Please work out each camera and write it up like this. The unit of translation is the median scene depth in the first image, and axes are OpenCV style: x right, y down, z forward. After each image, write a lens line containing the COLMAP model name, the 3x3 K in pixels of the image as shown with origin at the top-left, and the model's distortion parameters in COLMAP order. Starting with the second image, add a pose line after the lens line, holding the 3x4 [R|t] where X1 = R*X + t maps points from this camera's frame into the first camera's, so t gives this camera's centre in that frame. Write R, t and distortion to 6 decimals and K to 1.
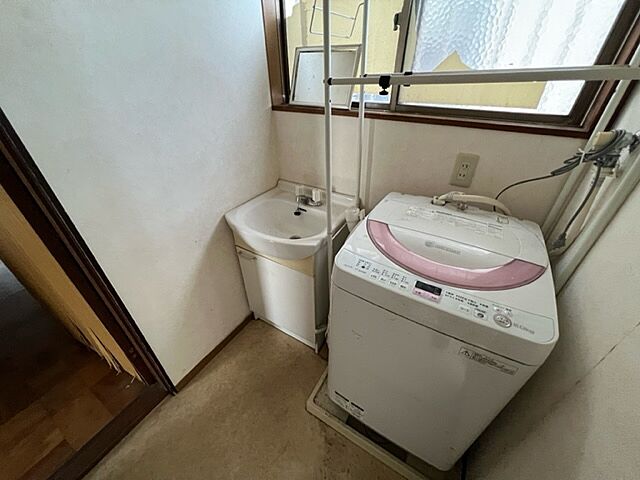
lens RADIAL K [[255.0, 0, 319.7], [0, 255.0, 239.7], [0, 0, 1]] dist [0.000531, 0.000086]
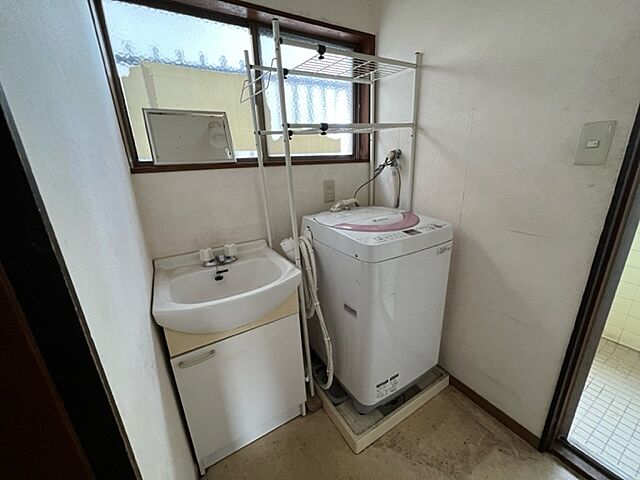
lens RADIAL K [[255.0, 0, 319.0], [0, 255.0, 238.4], [0, 0, 1]] dist [0.000531, 0.000086]
pose [[0.464286, -0.276088, 0.841554, -0.796771], [0.525769, 0.850556, -0.011026, -0.042241], [-0.712745, 0.447583, 0.540060, 0.335569]]
